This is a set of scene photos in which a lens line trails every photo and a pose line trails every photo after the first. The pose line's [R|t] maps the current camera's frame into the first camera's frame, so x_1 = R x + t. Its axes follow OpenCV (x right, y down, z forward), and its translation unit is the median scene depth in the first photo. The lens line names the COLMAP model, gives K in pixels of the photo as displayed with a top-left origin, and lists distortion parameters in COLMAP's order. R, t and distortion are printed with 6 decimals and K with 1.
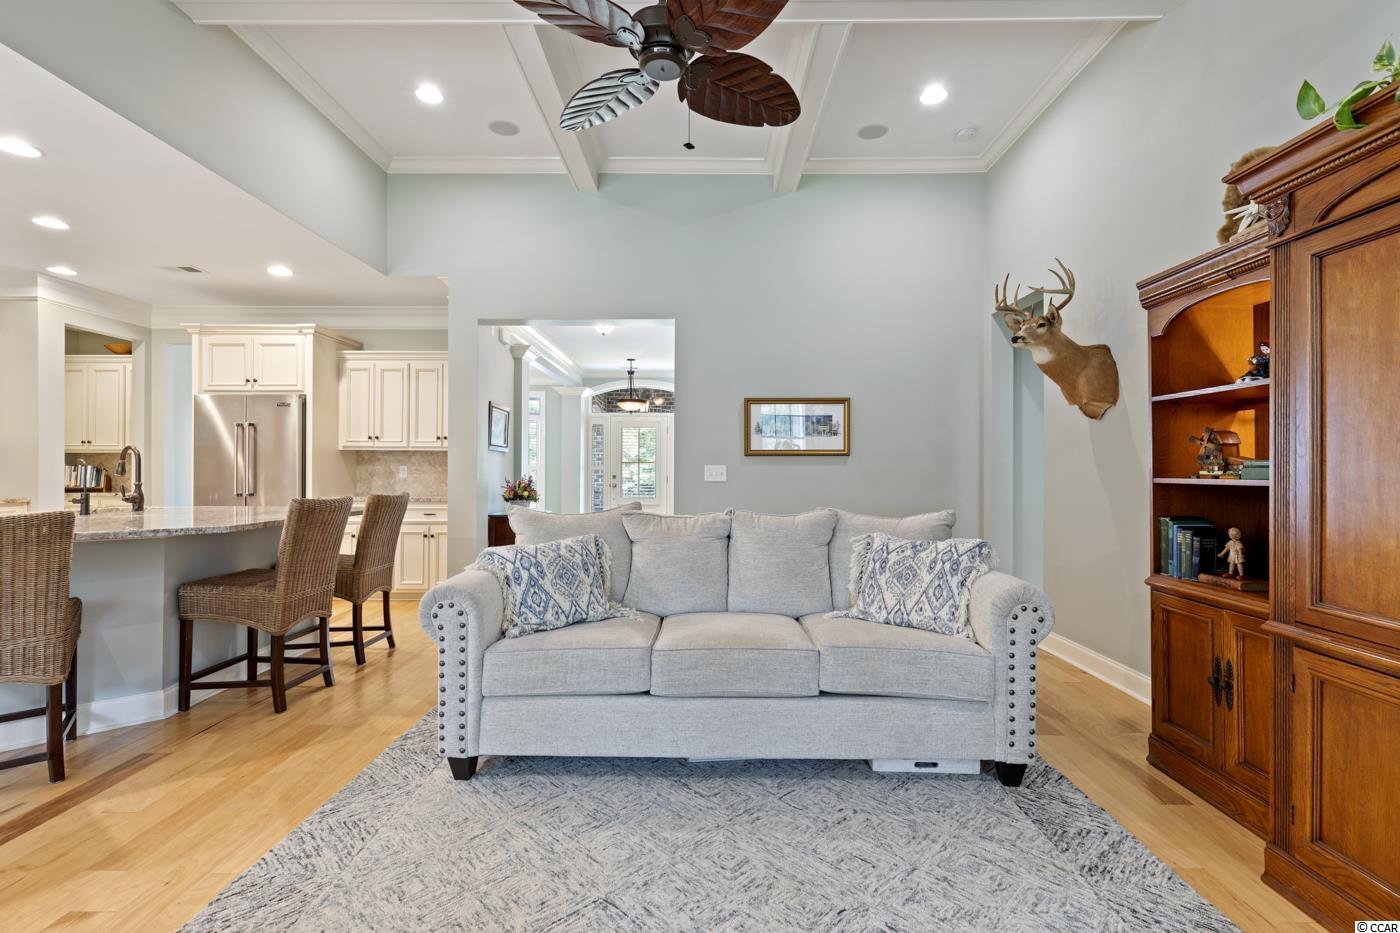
lens RADIAL K [[644.2, 0, 694.3], [0, 644.2, 463.7], [0, 0, 1]] dist [0.003774, 0.000500]
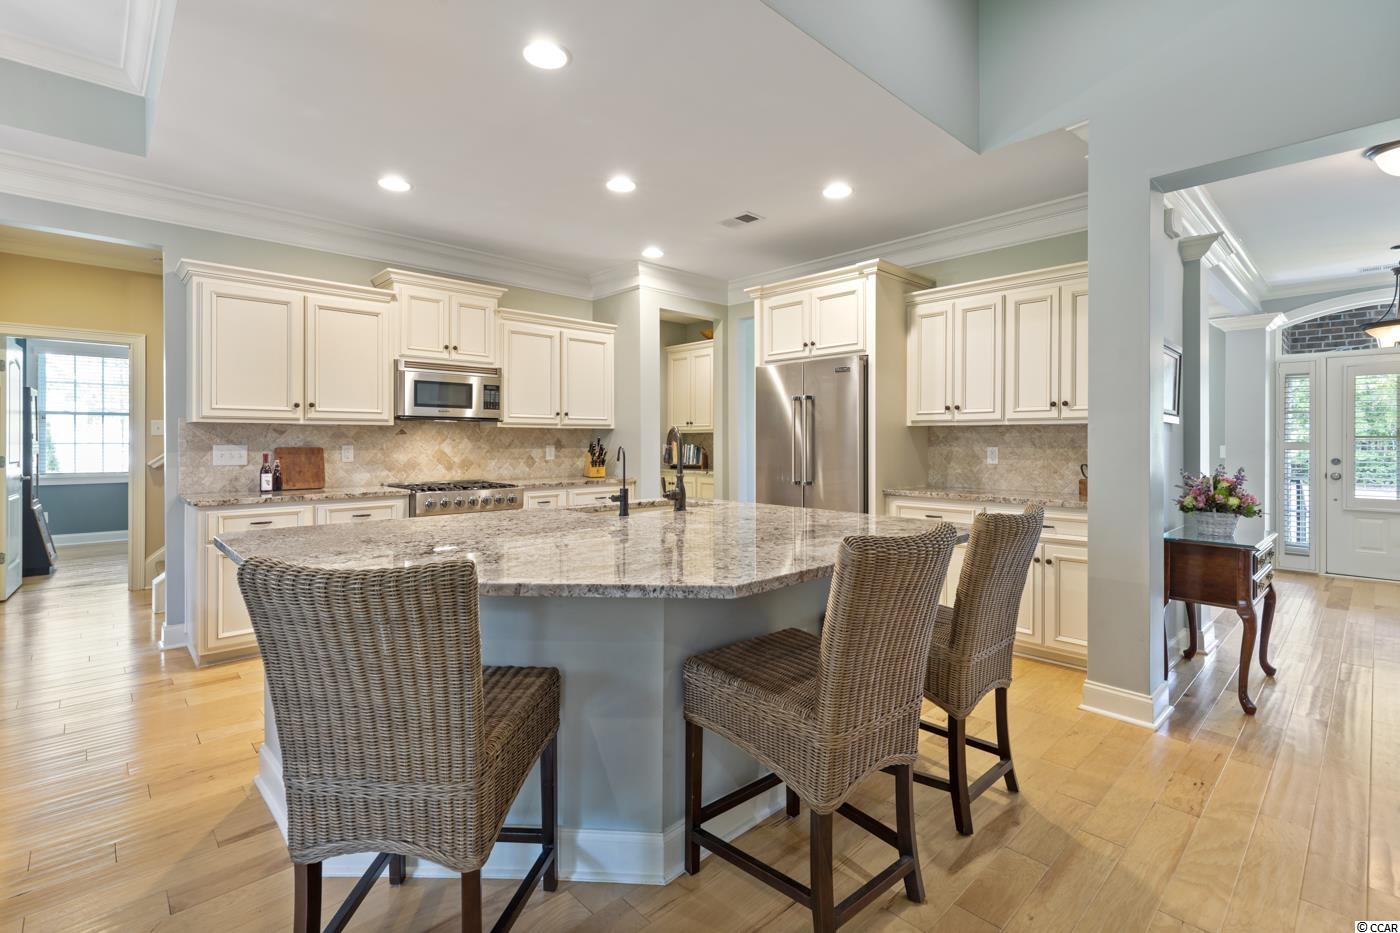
lens RADIAL K [[644.2, 0, 689.9], [0, 644.2, 442.5], [0, 0, 1]] dist [0.003774, 0.000500]
pose [[0.689017, -0.000825, -0.724745, -0.207014], [0.007847, 0.999949, 0.006321, -0.010410], [0.724703, -0.010042, 0.688988, 0.341582]]
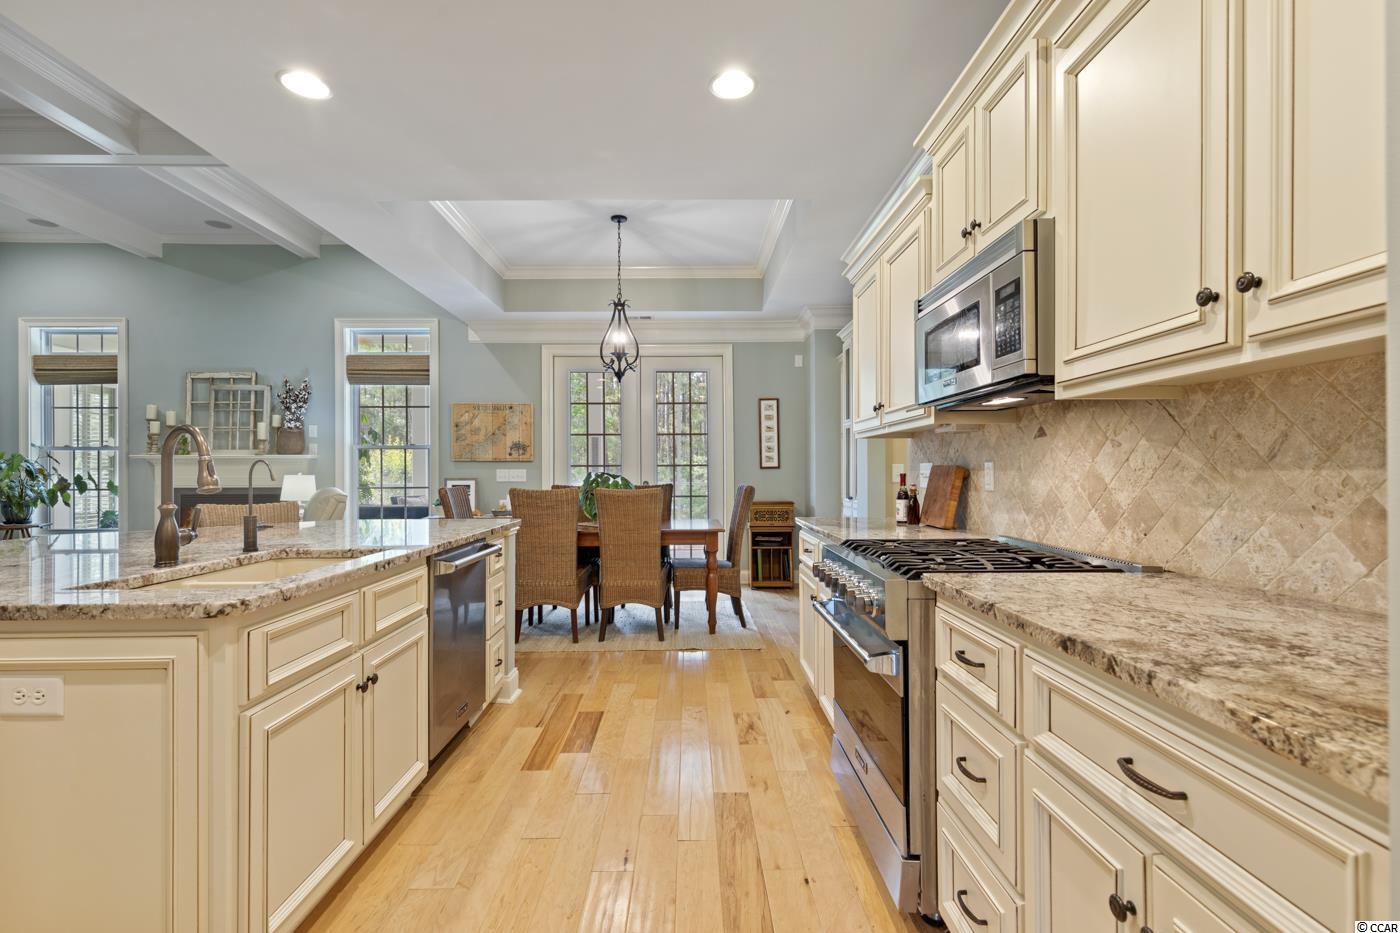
lens RADIAL K [[644.2, 0, 697.4], [0, 644.2, 470.2], [0, 0, 1]] dist [0.003774, 0.000500]
pose [[-0.999683, 0.002416, -0.025068, -0.908341], [0.002679, 0.999942, -0.010473, 0.006093], [0.025042, -0.010537, -0.999631, 1.089054]]
